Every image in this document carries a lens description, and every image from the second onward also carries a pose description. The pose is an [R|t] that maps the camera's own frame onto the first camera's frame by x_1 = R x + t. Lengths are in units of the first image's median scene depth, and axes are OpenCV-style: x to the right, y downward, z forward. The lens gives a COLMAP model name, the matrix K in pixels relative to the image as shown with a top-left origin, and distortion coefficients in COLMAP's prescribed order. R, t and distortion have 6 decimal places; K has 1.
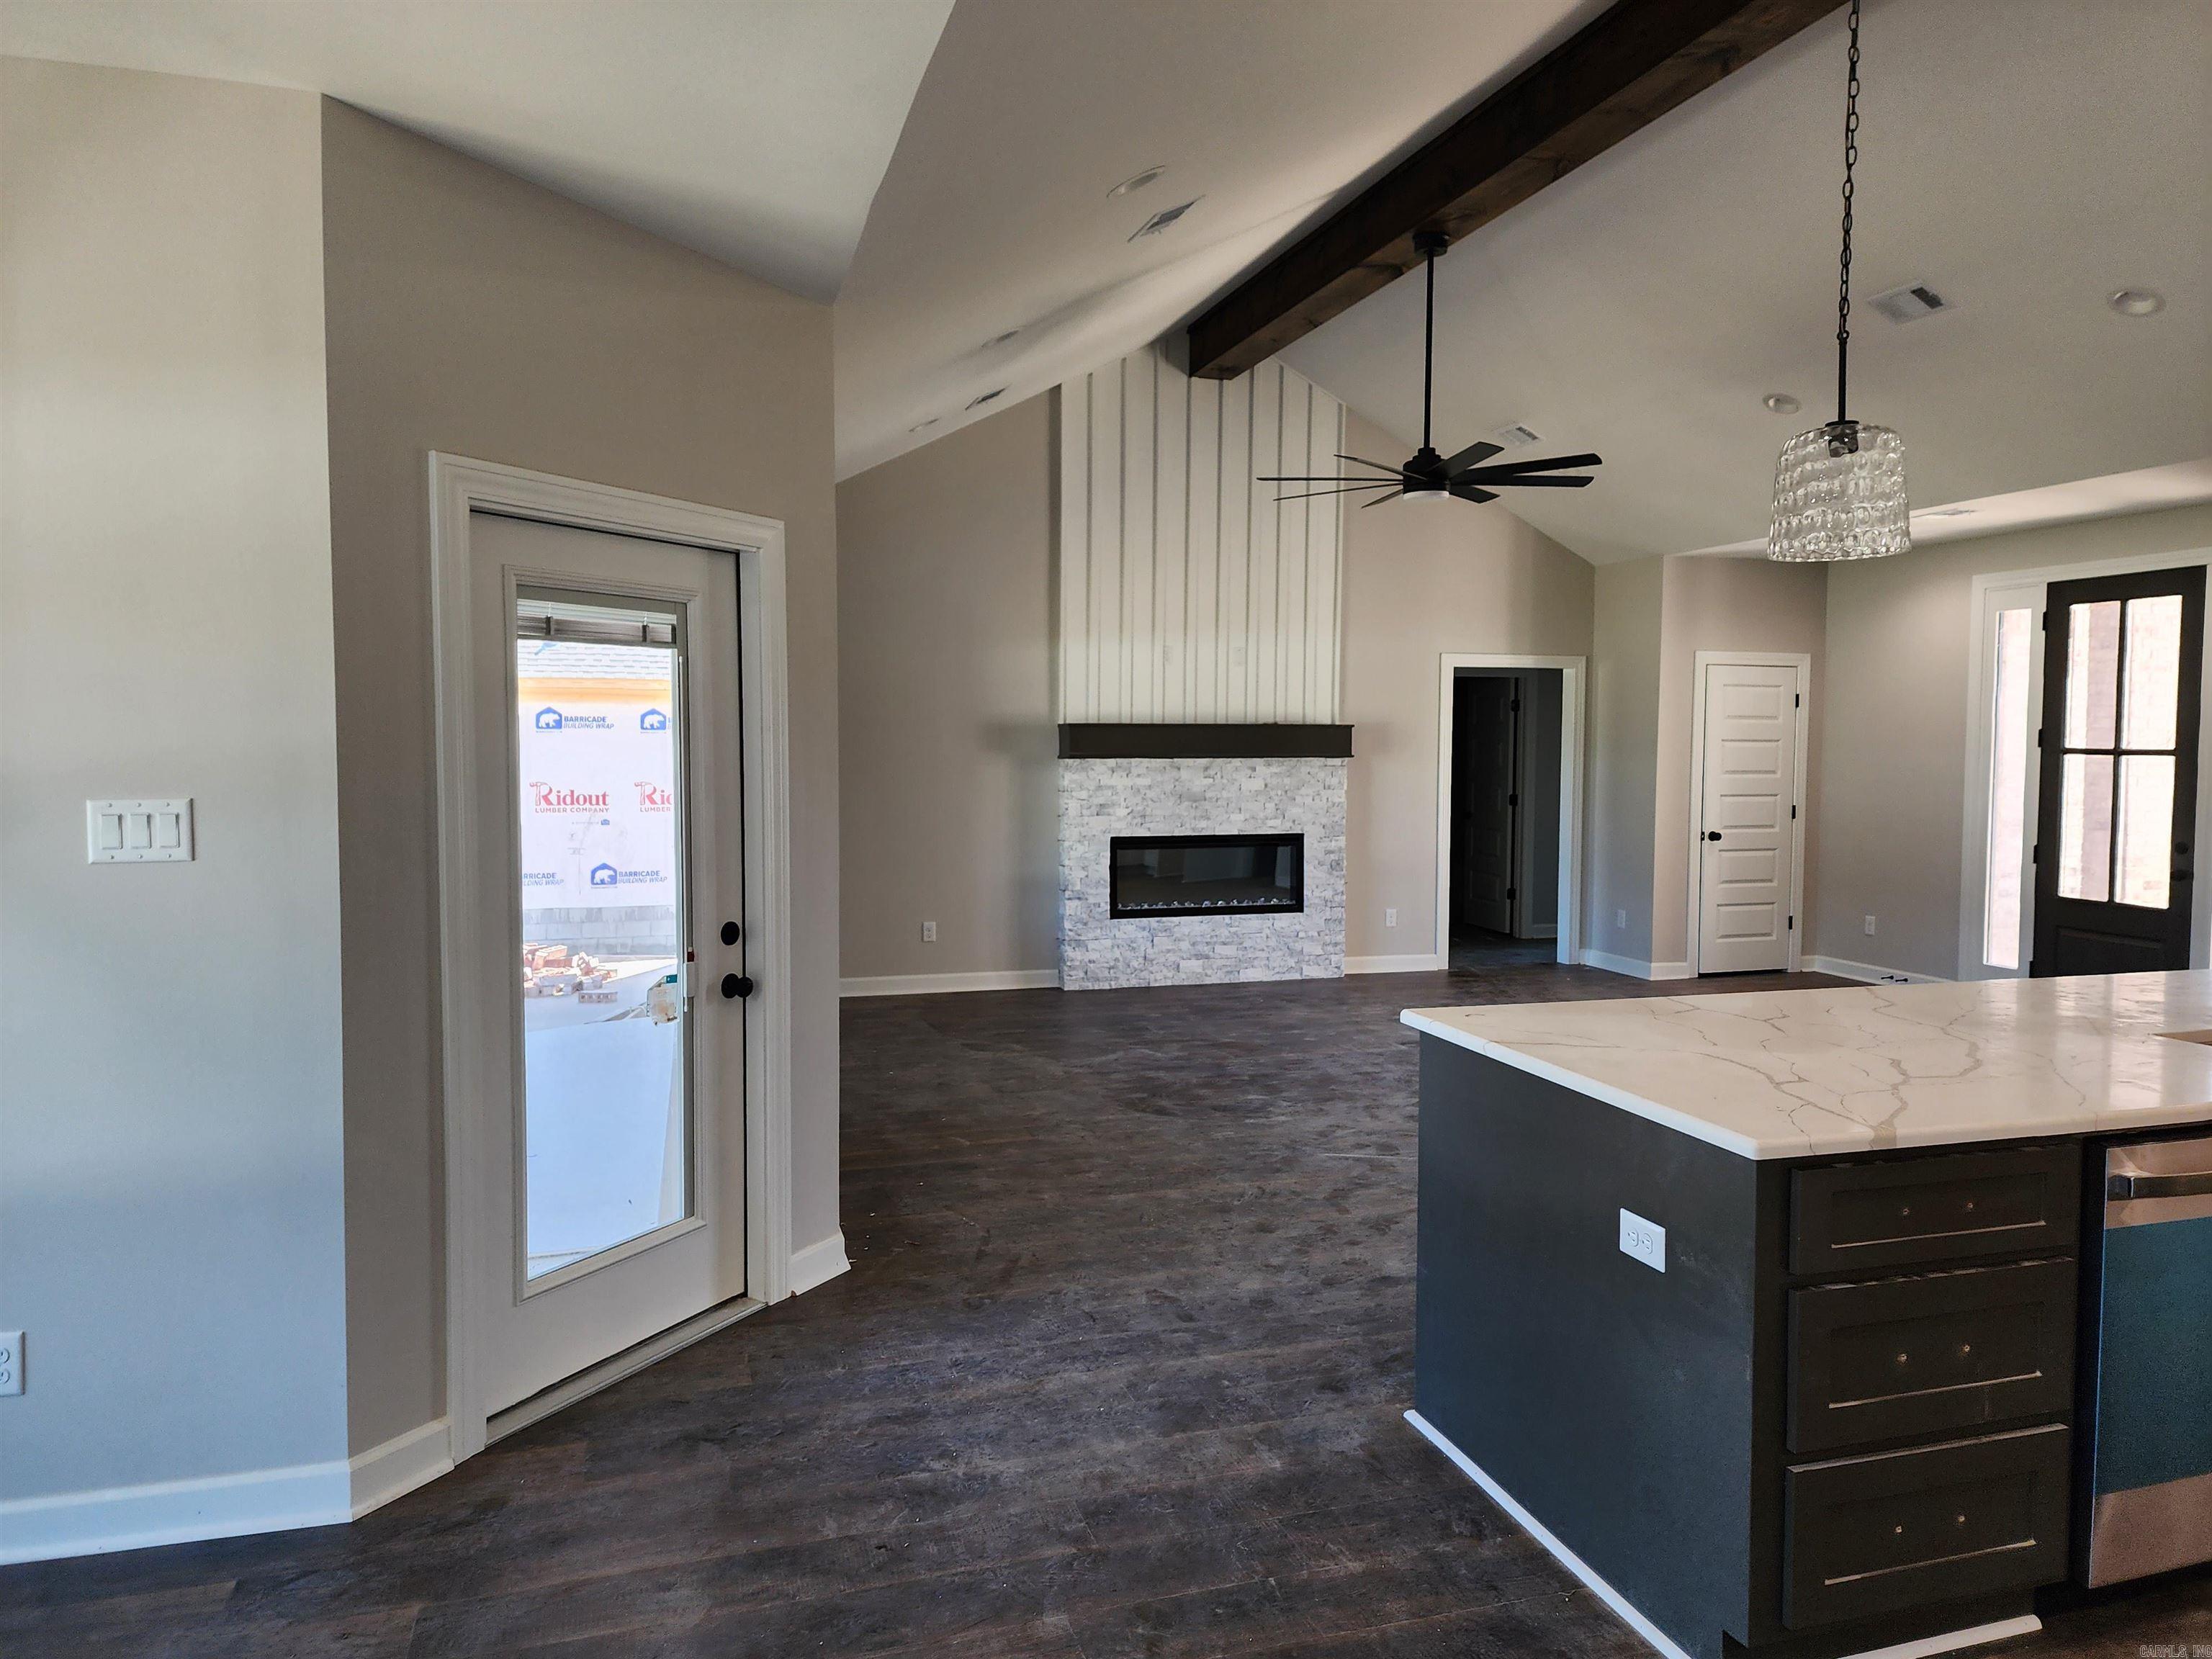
lens RADIAL K [[1490.6, 0, 1112.9], [0, 1490.6, 818.4], [0, 0, 1]] dist [0.030924, -0.000108]
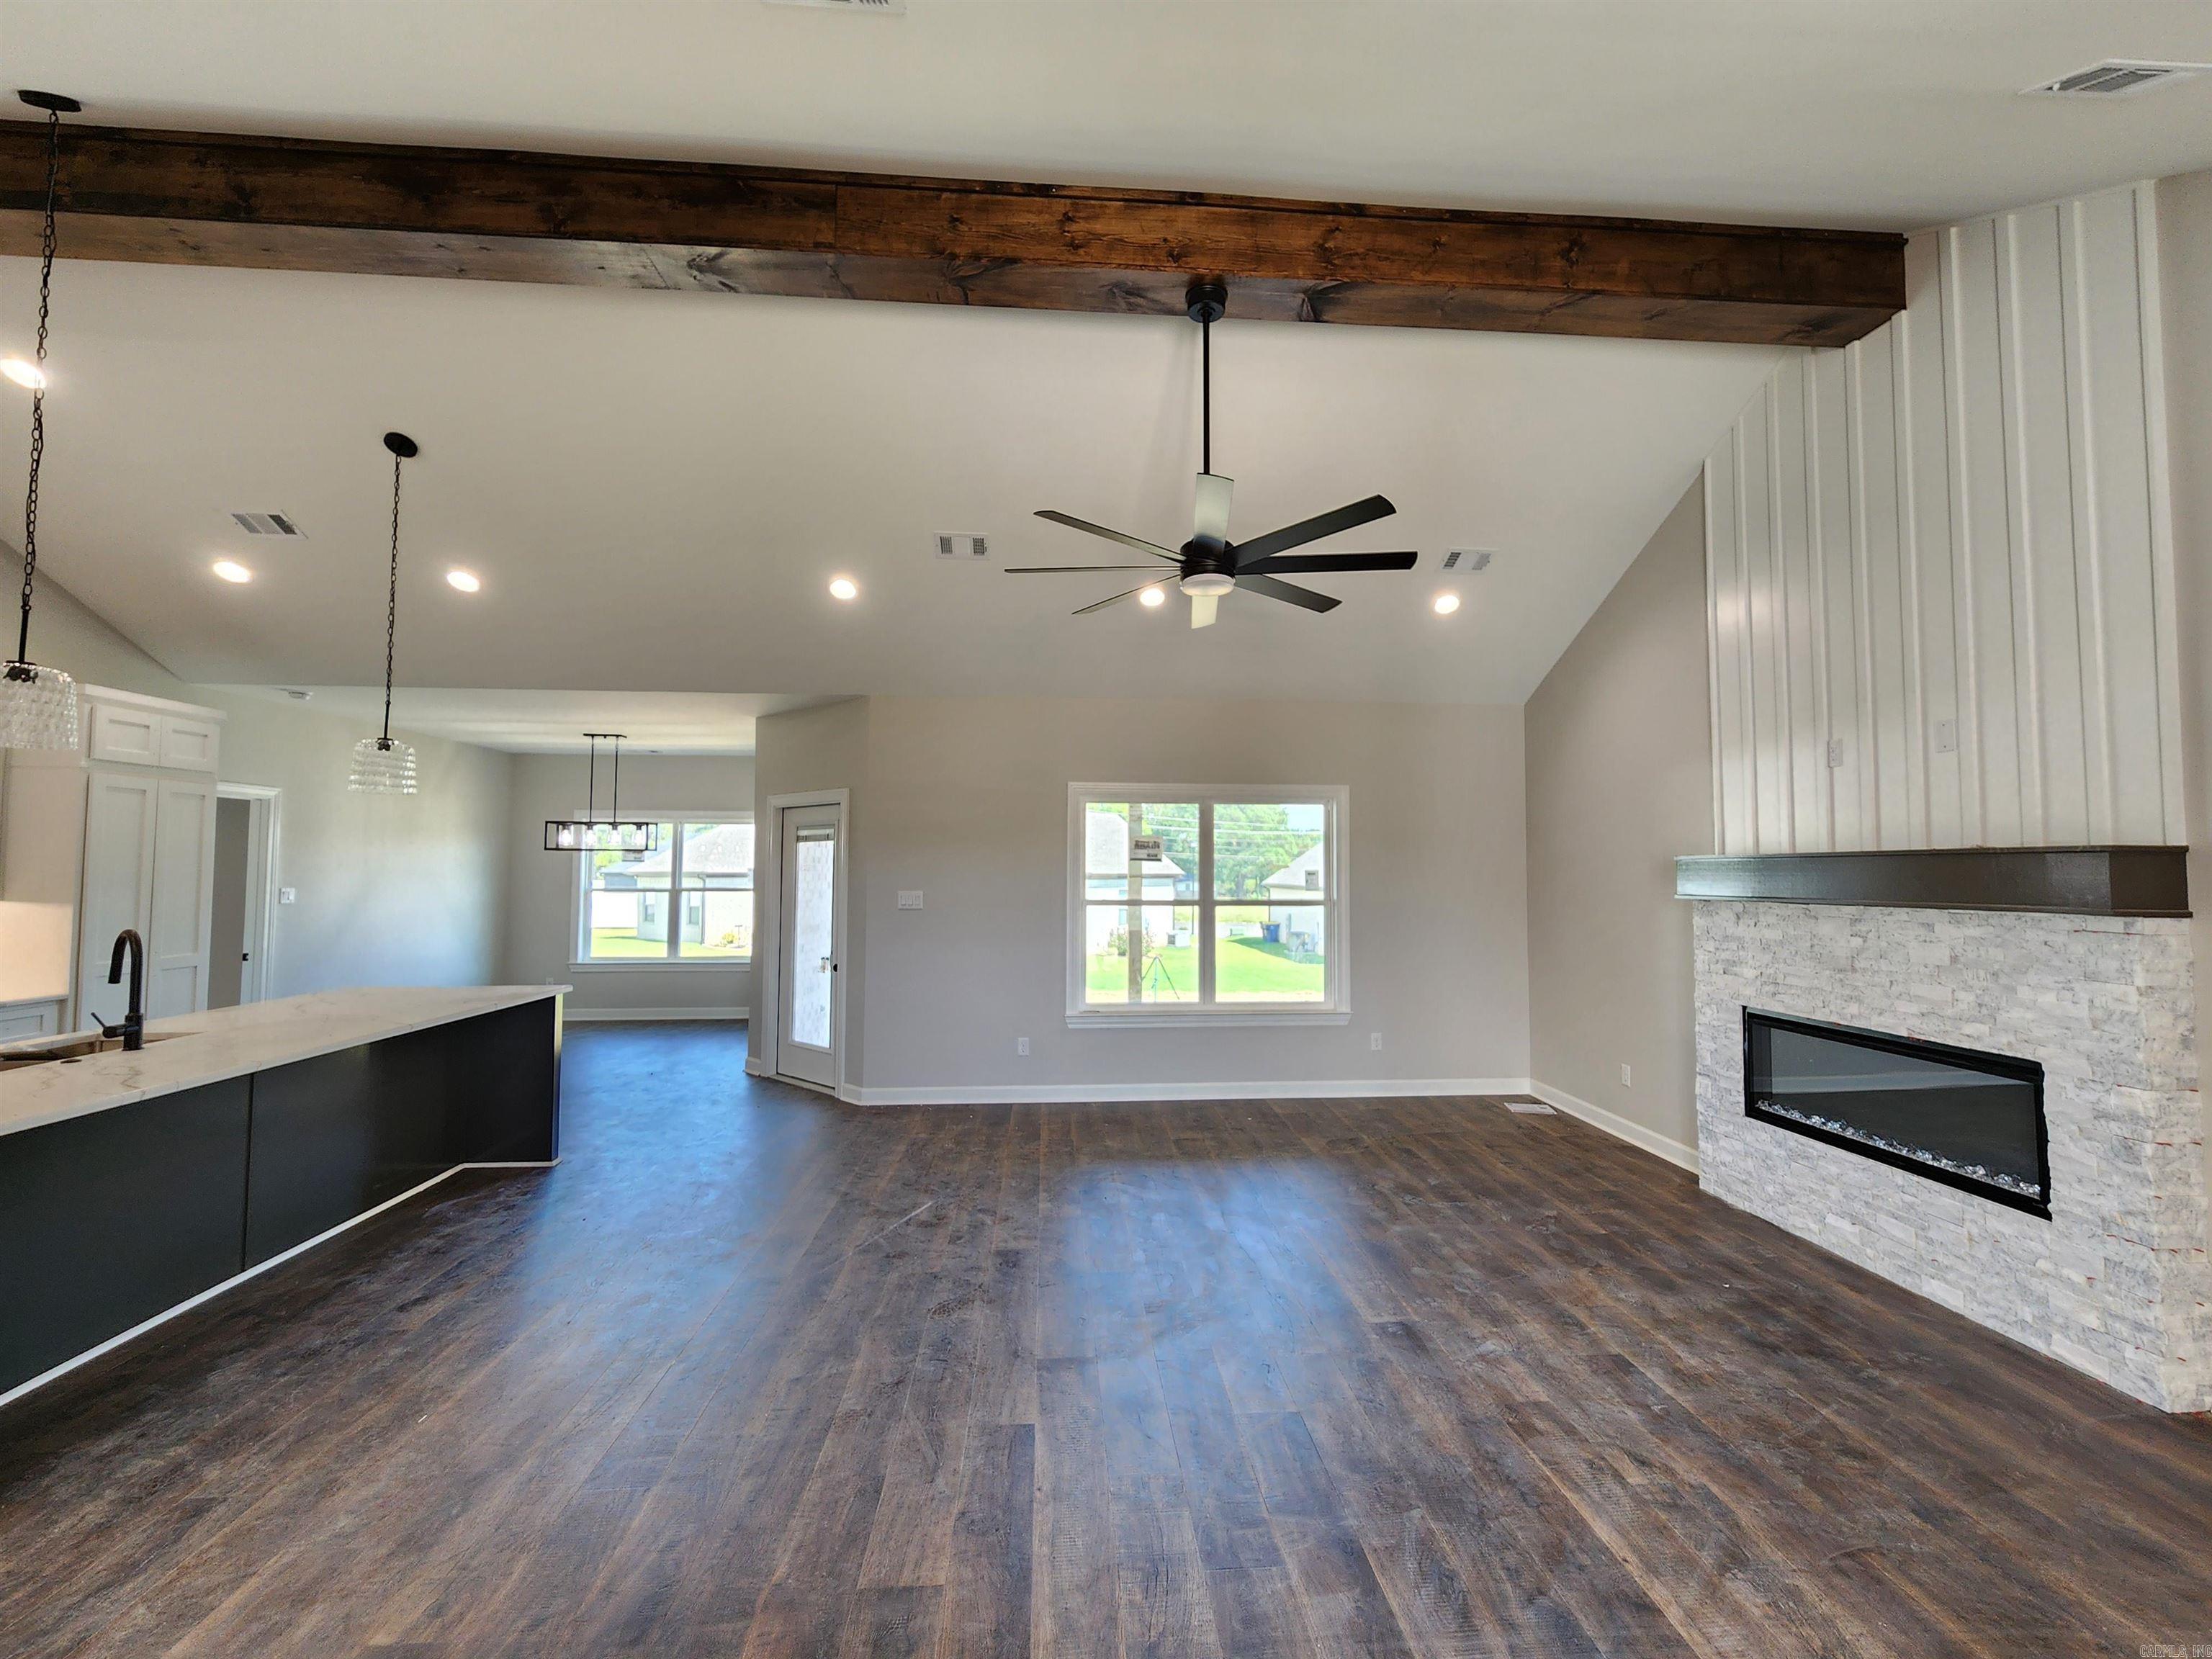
lens RADIAL K [[915.2, 0, 1104.2], [0, 915.2, 824.5], [0, 0, 1]] dist [0.001037, 0.000251]
pose [[-0.229011, -0.053898, -0.971930, 0.519021], [-0.054807, 0.997596, -0.042407, -0.040824], [0.971880, 0.043557, -0.231415, 0.774402]]
